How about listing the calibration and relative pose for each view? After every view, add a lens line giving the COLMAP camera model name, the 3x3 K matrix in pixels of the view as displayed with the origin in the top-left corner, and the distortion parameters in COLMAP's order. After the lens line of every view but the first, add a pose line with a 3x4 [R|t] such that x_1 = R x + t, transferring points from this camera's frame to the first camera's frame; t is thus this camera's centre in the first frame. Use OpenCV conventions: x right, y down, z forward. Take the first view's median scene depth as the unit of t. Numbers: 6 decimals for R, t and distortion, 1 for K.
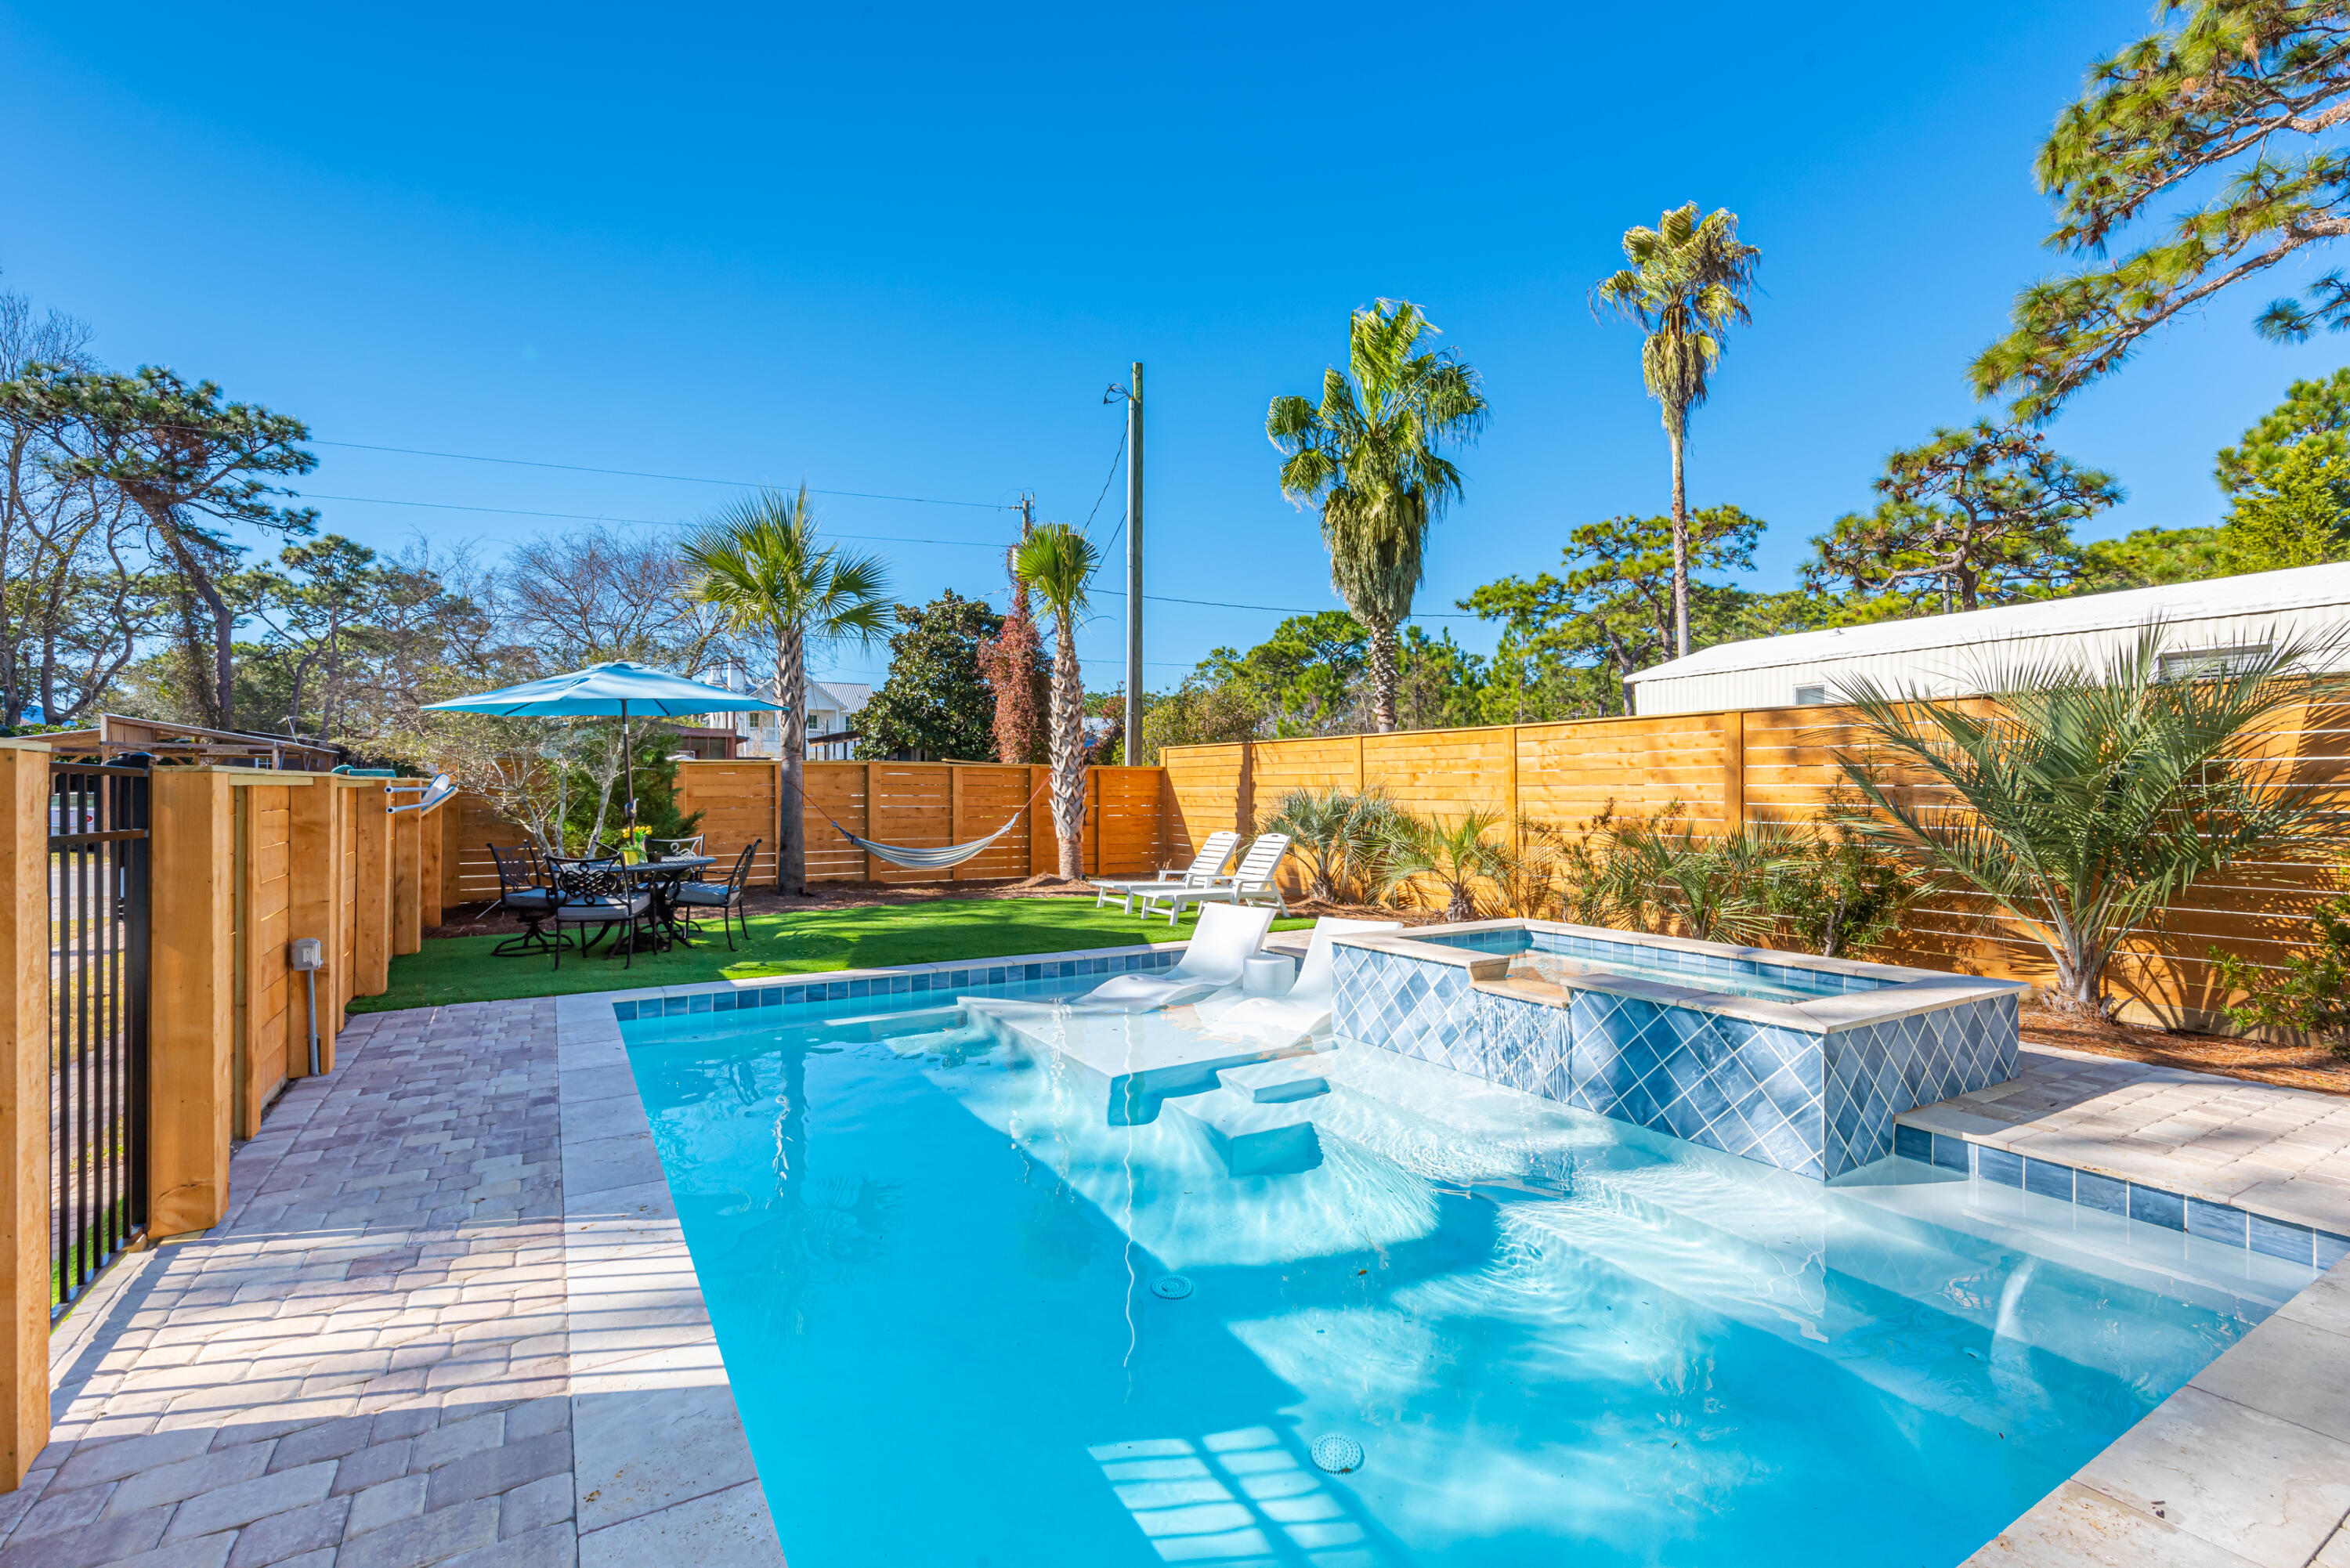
lens RADIAL K [[1053.0, 0, 1180.5], [0, 1053.0, 789.2], [0, 0, 1]] dist [0.001817, -0.000404]
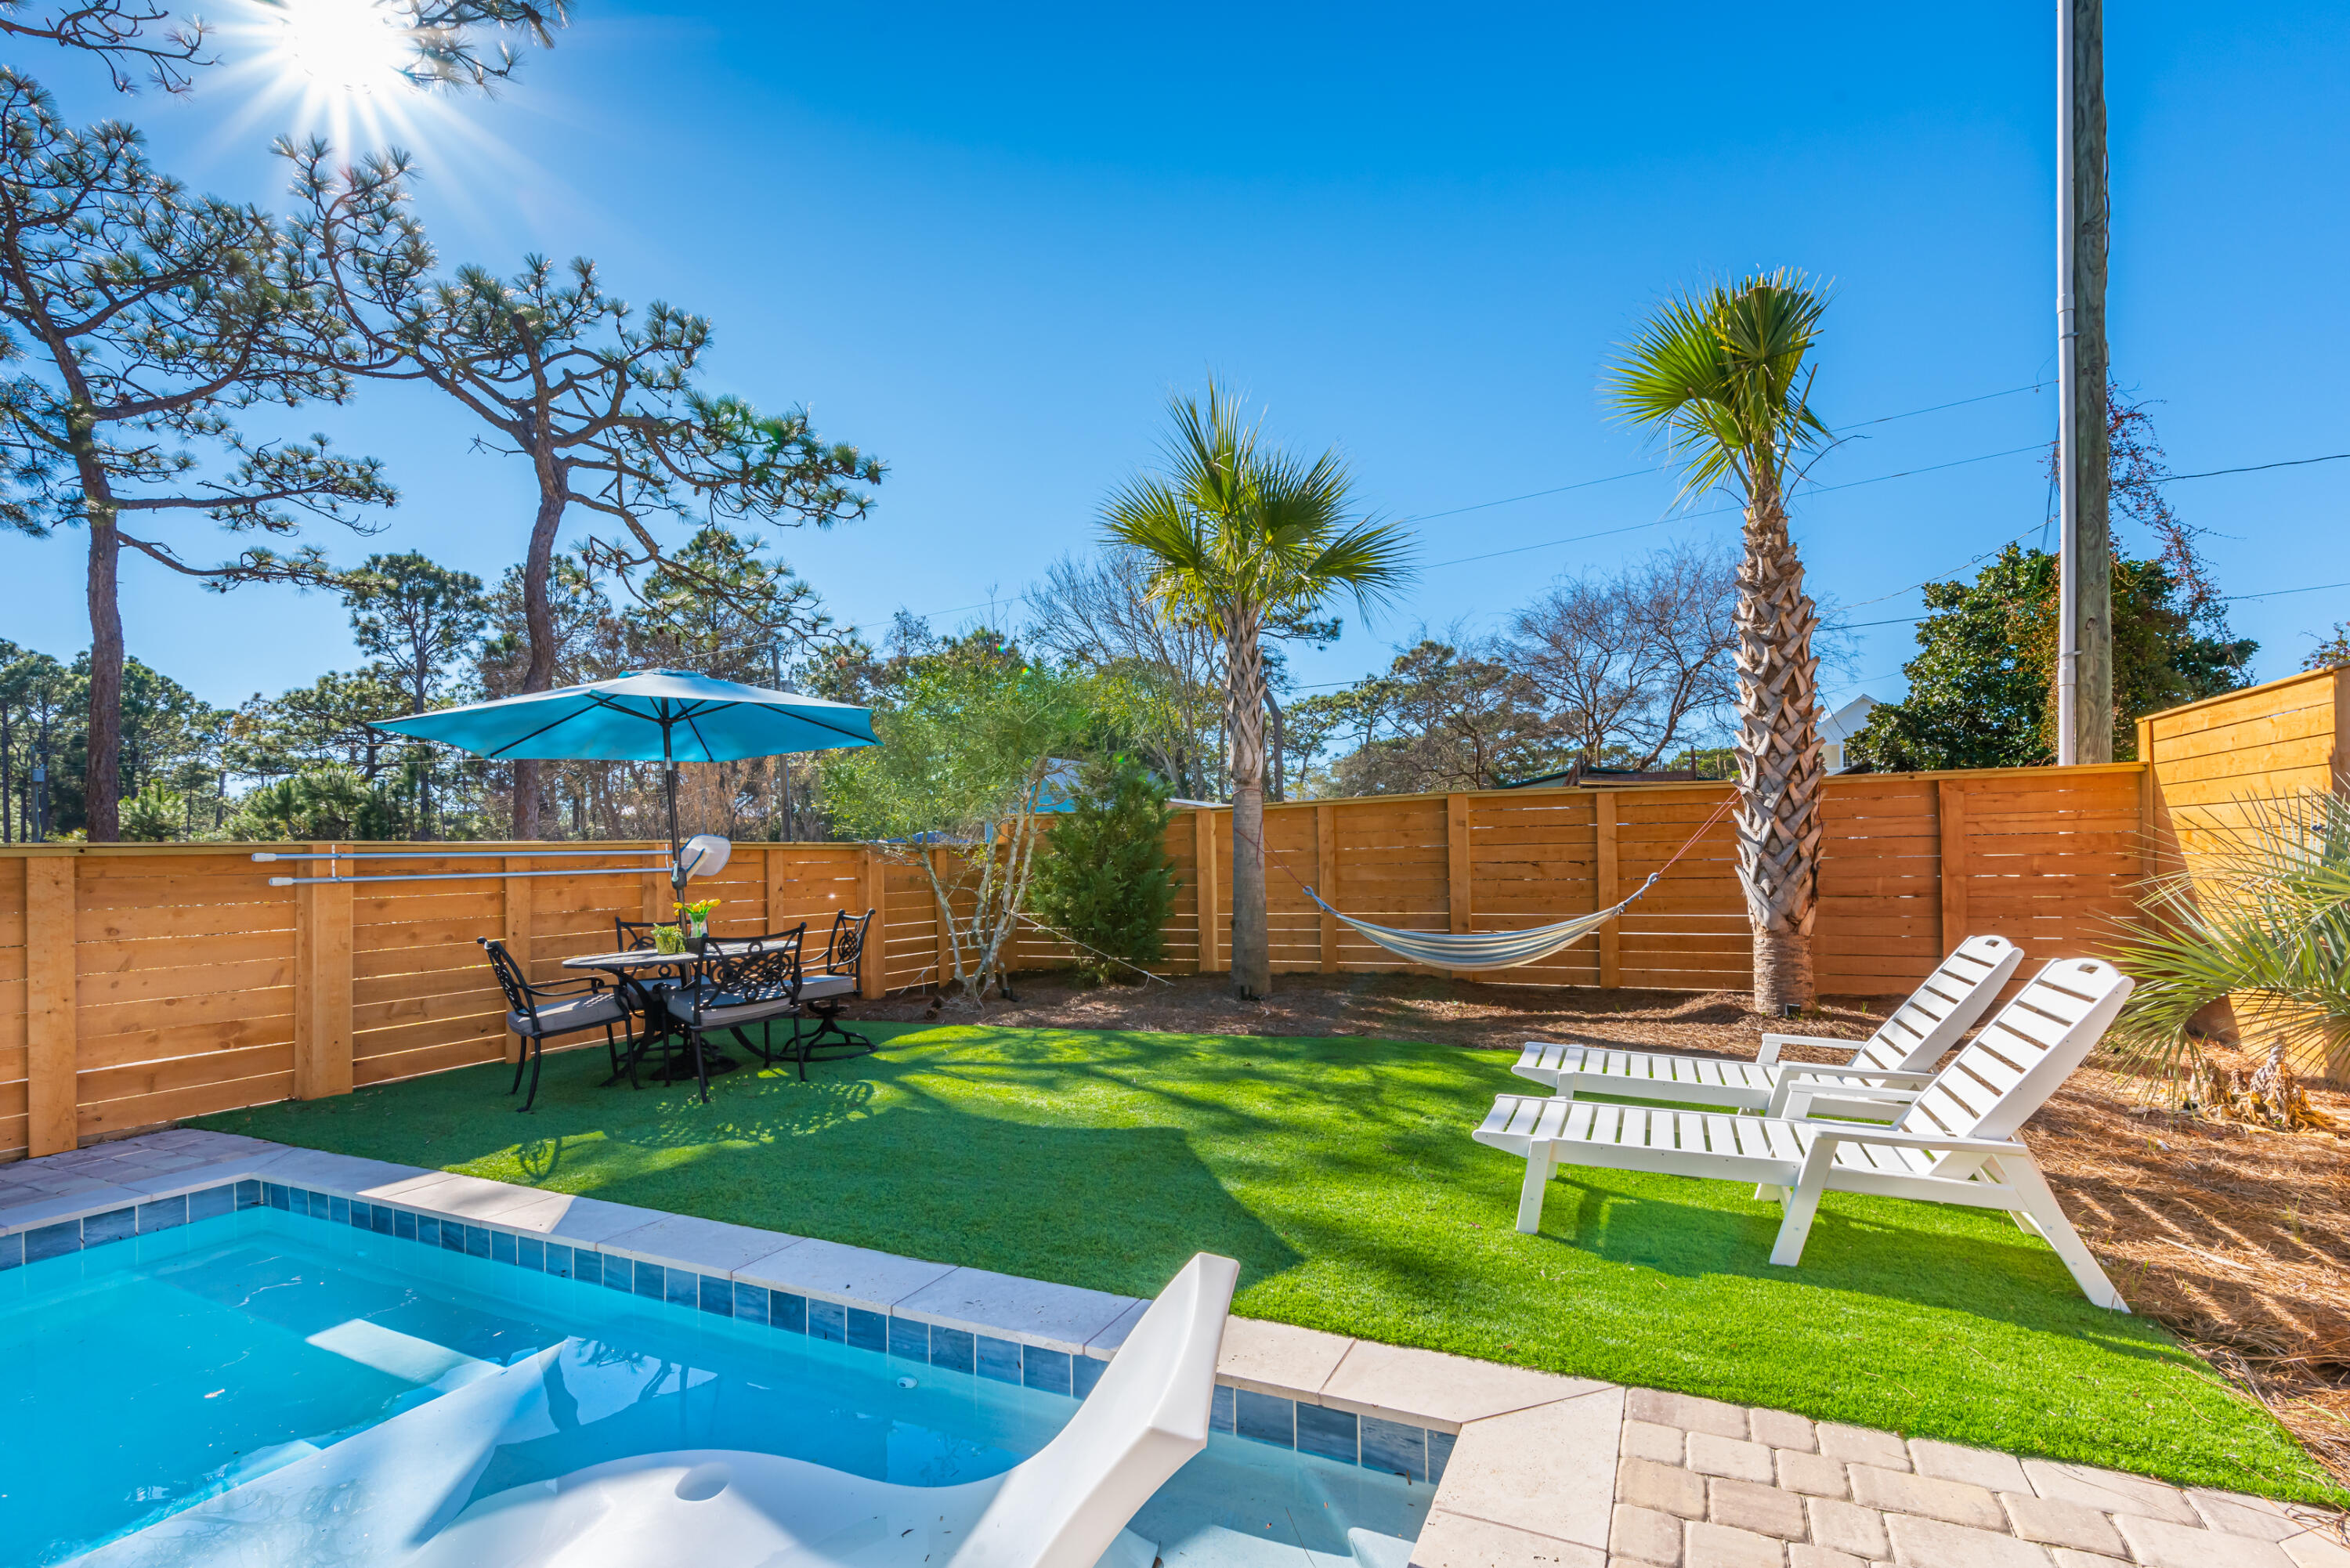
lens RADIAL K [[1053.0, 0, 1128.6], [0, 1053.0, 866.5], [0, 0, 1]] dist [0.001817, -0.000404]
pose [[0.545104, -0.006711, -0.838341, 0.067416], [0.022228, 0.999732, 0.006449, 0.005180], [0.838074, -0.022150, 0.545107, 0.235305]]
